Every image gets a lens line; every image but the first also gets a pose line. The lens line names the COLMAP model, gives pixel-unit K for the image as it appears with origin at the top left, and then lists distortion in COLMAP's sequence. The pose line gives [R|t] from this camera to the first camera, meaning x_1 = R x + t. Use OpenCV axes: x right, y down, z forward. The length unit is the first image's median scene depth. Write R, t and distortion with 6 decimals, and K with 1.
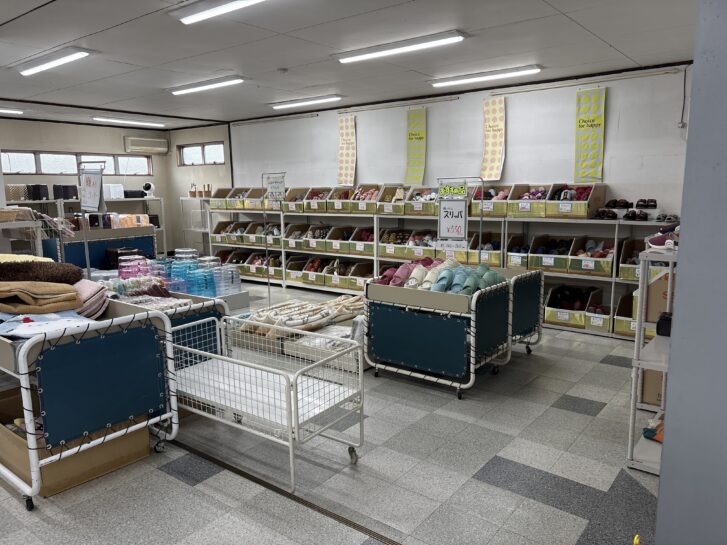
lens RADIAL K [[551.6, 0, 367.0], [0, 551.6, 280.7], [0, 0, 1]] dist [0.079260, -0.088158]
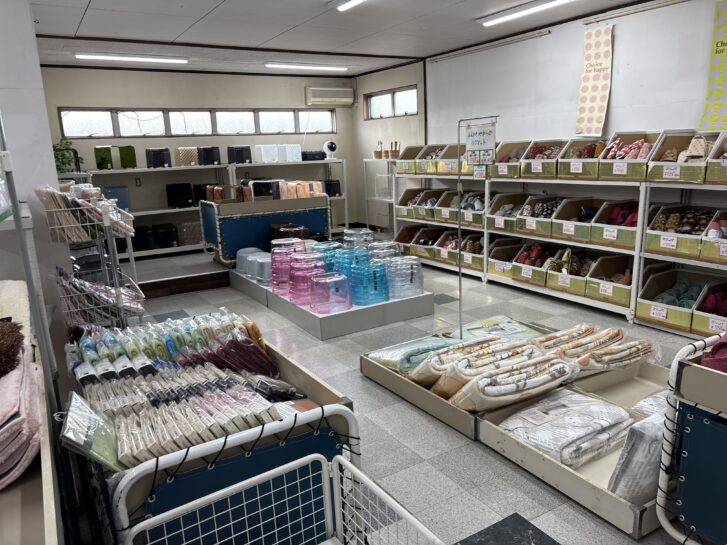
lens RADIAL K [[551.6, 0, 367.0], [0, 551.6, 280.7], [0, 0, 1]] dist [0.079260, -0.088158]
pose [[0.935795, 0.061774, -0.347091, -0.043741], [-0.035384, 0.996015, 0.081869, -0.045601], [0.350765, -0.064331, 0.934251, 0.274028]]
